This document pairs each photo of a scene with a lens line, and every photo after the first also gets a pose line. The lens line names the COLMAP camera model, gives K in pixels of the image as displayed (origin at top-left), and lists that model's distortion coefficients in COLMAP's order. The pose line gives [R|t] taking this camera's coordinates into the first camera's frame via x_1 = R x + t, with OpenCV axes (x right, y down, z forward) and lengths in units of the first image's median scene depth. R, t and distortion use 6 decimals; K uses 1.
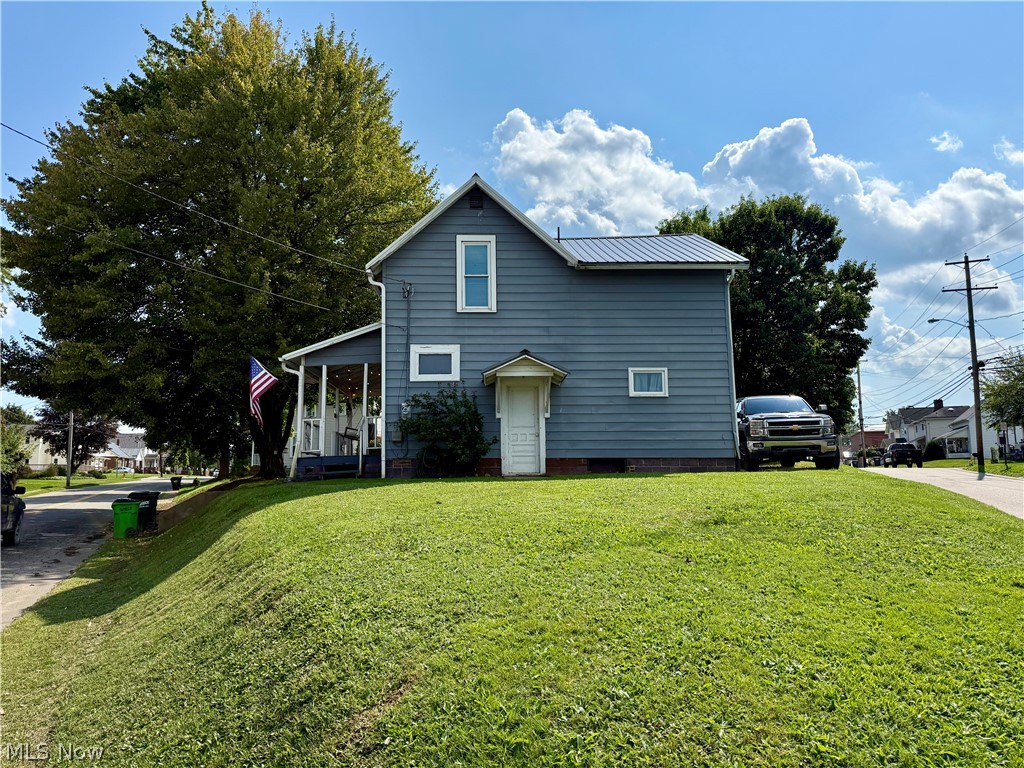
lens RADIAL K [[713.9, 0, 509.9], [0, 713.9, 389.9], [0, 0, 1]] dist [-0.008025, -0.007634]
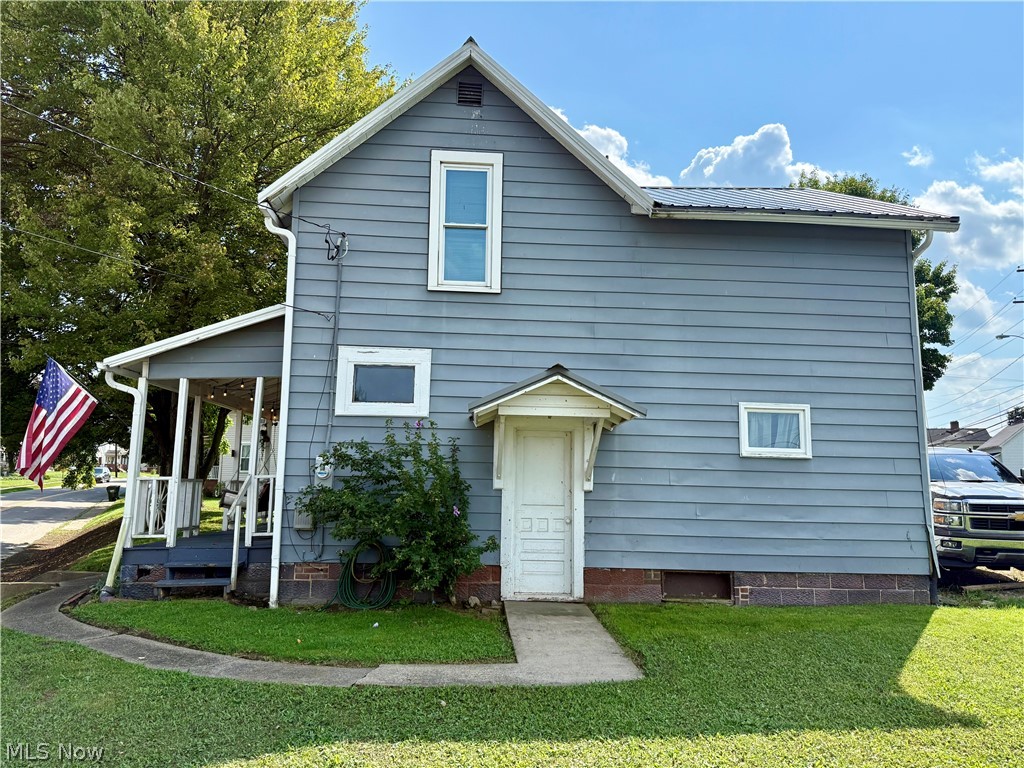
lens RADIAL K [[713.9, 0, 515.3], [0, 713.9, 381.6], [0, 0, 1]] dist [-0.008025, -0.007634]
pose [[0.999175, 0.032280, 0.024636, -0.018556], [-0.031907, 0.999372, -0.015381, -0.032838], [-0.025117, 0.014582, 0.999578, 0.456595]]
